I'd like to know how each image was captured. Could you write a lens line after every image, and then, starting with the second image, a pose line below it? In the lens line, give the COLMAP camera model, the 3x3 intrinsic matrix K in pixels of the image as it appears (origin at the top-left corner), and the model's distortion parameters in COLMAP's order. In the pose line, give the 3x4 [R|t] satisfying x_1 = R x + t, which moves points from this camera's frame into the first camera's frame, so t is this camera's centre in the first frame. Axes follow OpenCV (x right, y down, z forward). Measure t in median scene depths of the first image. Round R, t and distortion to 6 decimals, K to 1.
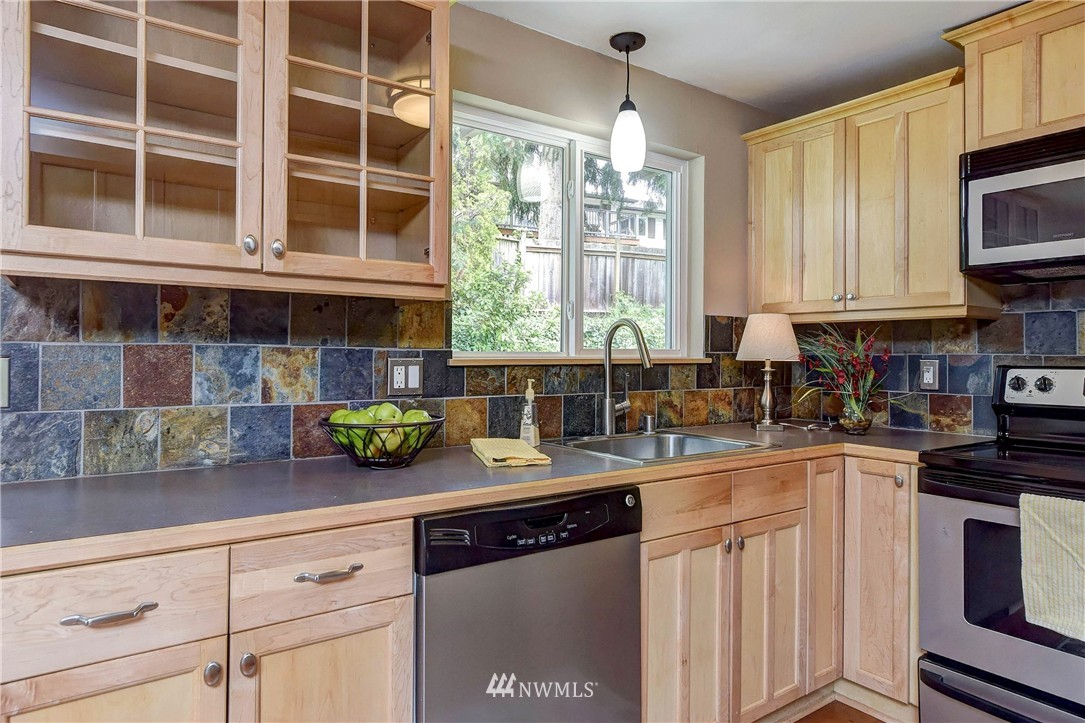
lens RADIAL K [[654.4, 0, 539.7], [0, 654.4, 355.0], [0, 0, 1]] dist [0.003306, 0.000444]
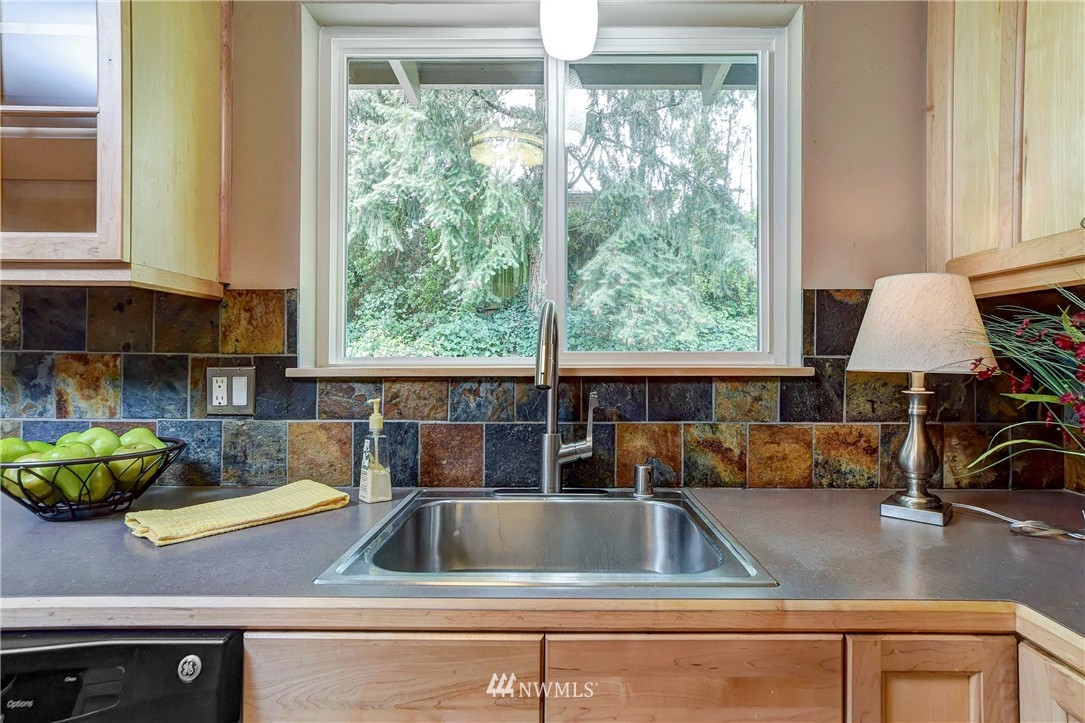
lens RADIAL K [[555.7, 0, 571.8], [0, 555.7, 363.4], [0, 0, 1]] dist [0.001426, 0.000722]
pose [[0.820994, 0.000005, -0.570937, 0.448700], [0.001944, 0.999994, 0.002805, -0.000145], [0.570934, -0.003413, 0.820989, 0.622158]]
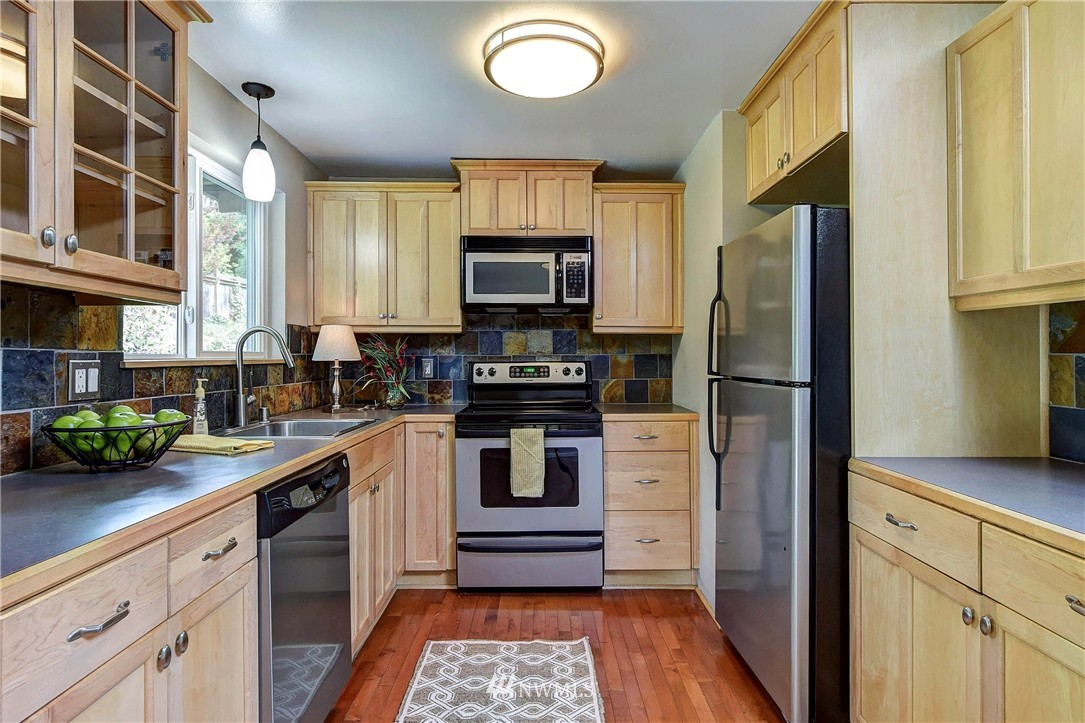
lens RADIAL K [[587.6, 0, 542.5], [0, 587.6, 361.5], [0, 0, 1]] dist [-0.001166, -0.000410]
pose [[0.567086, -0.011035, 0.823585, -0.474741], [0.003658, 0.999934, 0.010879, -0.000649], [-0.823650, -0.003156, 0.567089, -0.022103]]
